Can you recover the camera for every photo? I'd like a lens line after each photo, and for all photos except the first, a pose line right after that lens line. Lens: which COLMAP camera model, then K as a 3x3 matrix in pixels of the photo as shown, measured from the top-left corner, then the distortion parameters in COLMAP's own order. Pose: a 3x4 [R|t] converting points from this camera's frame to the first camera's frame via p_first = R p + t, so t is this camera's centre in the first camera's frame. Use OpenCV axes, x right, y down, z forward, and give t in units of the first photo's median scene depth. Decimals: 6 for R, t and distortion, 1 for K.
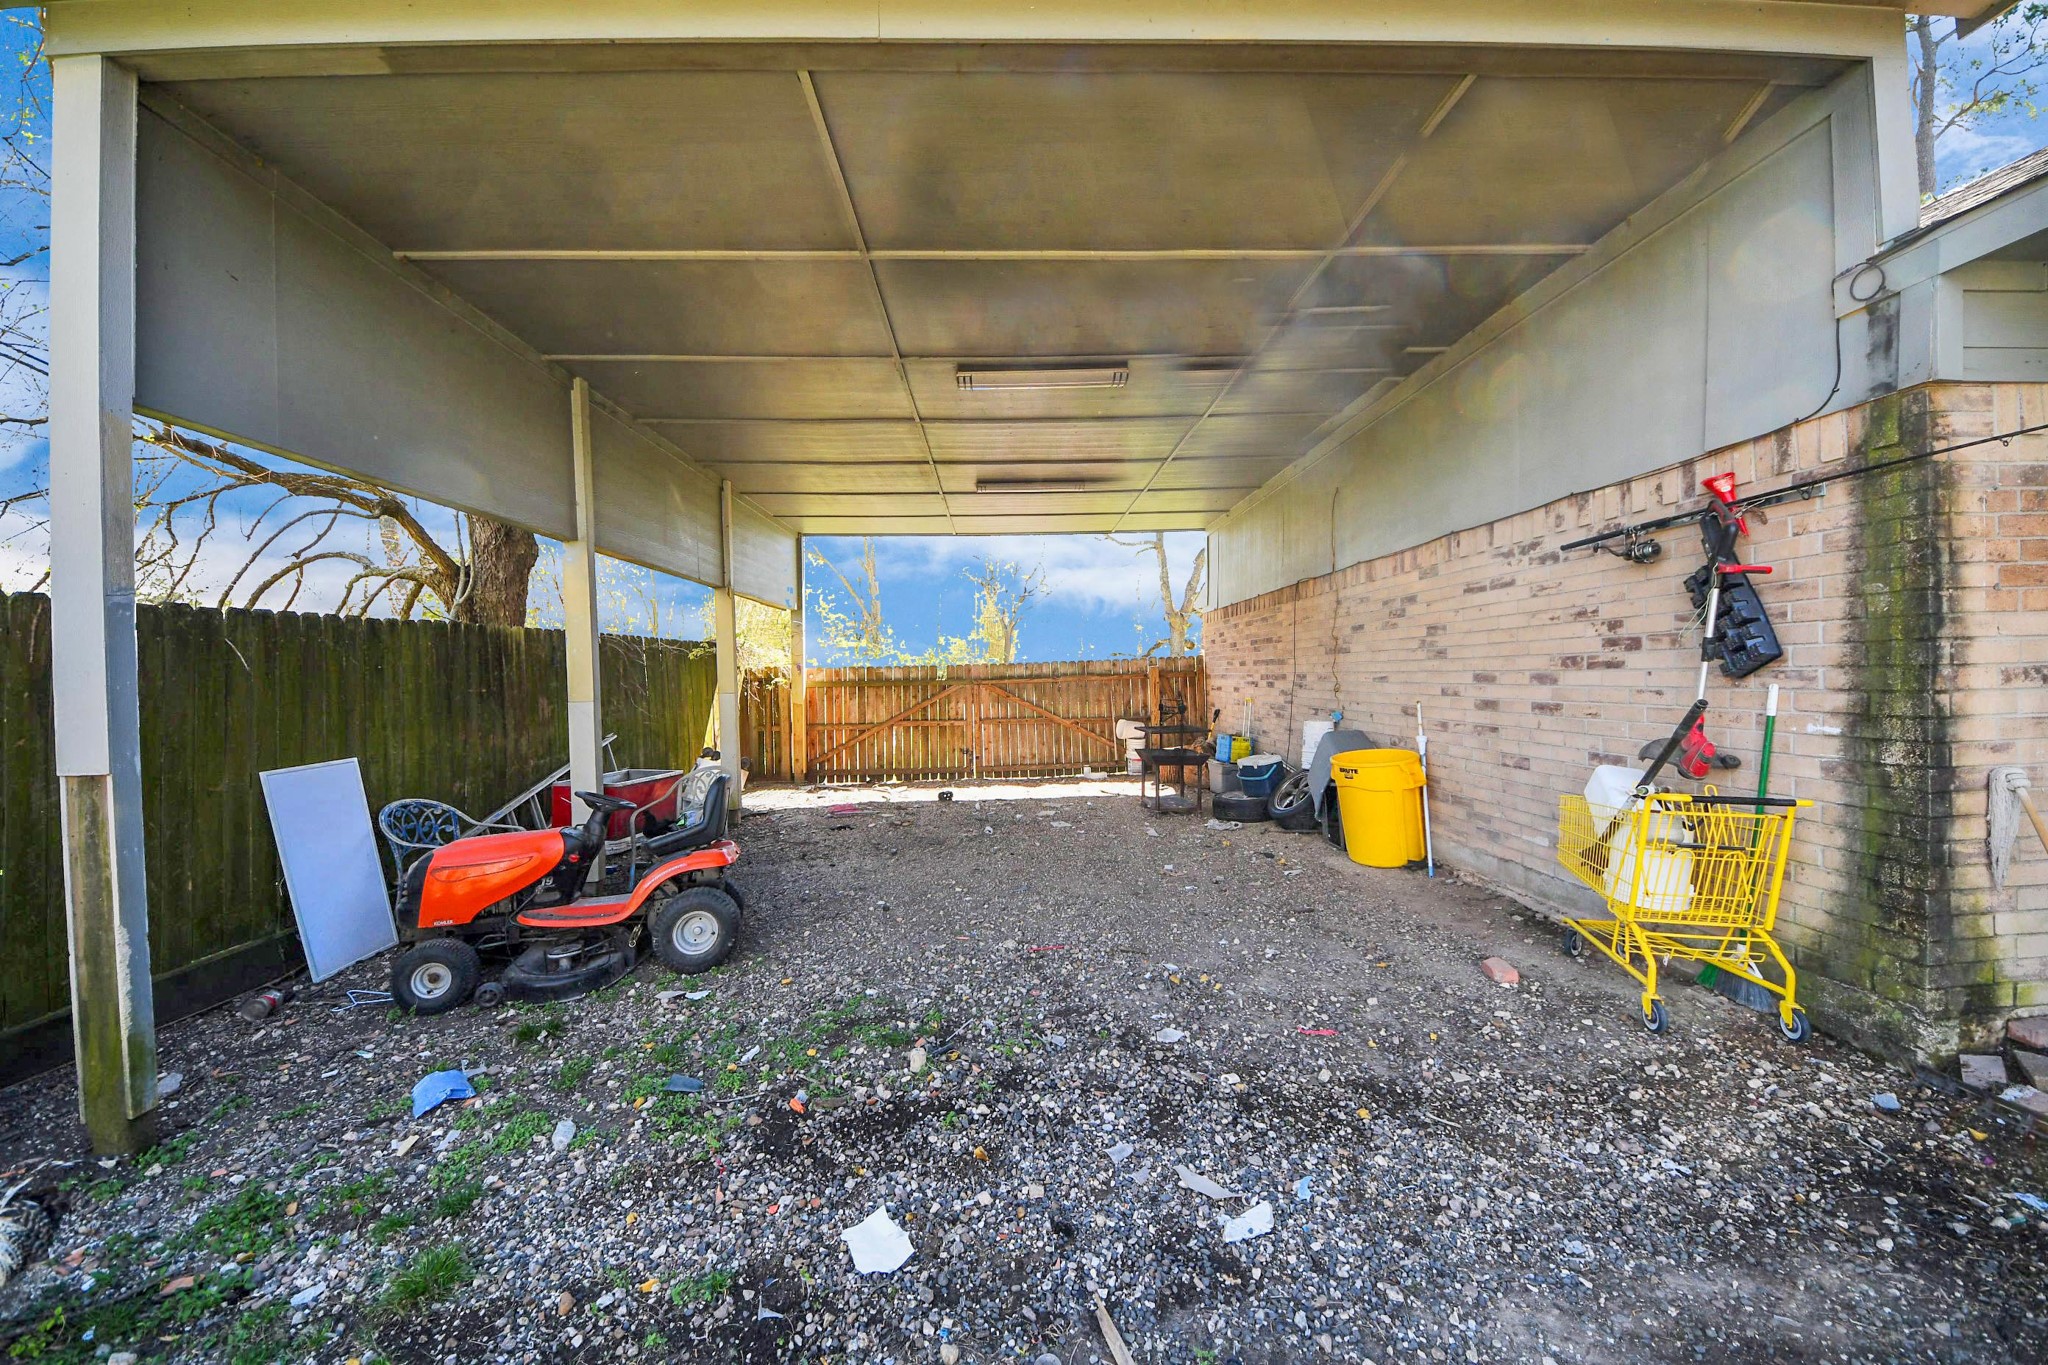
lens RADIAL K [[750.0, 0, 1015.9], [0, 750.0, 684.5], [0, 0, 1]] dist [0.048169, -0.030323]
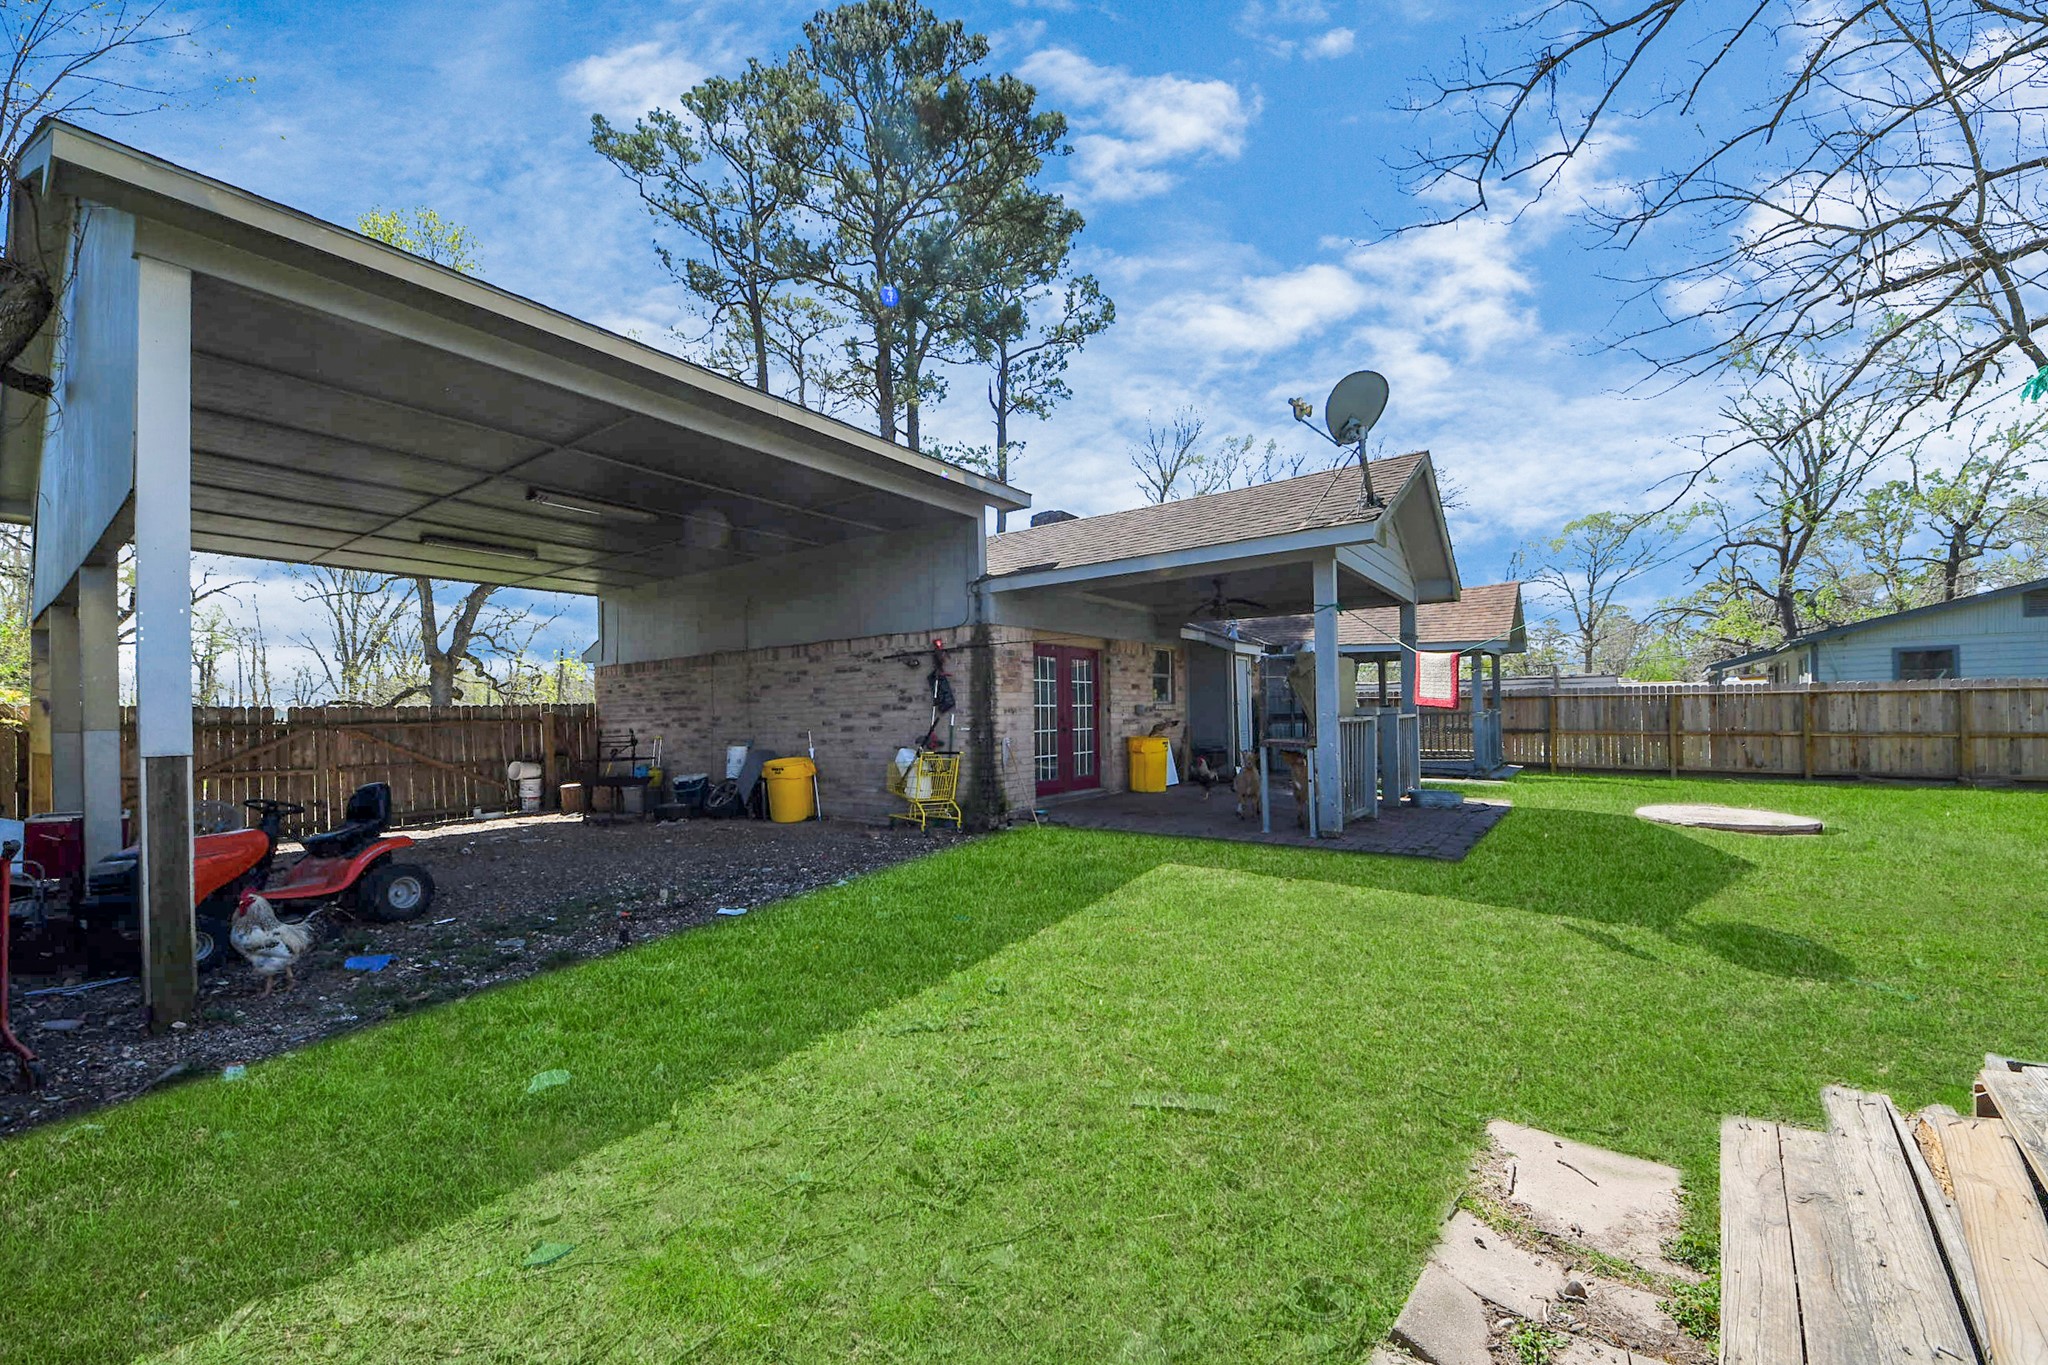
lens RADIAL K [[750.0, 0, 1015.9], [0, 750.0, 684.5], [0, 0, 1]] dist [0.048169, -0.030323]
pose [[0.619617, 0.043396, 0.783703, -0.739739], [0.014317, 0.997679, -0.066564, 0.053683], [-0.784773, 0.052465, 0.617558, -0.644961]]
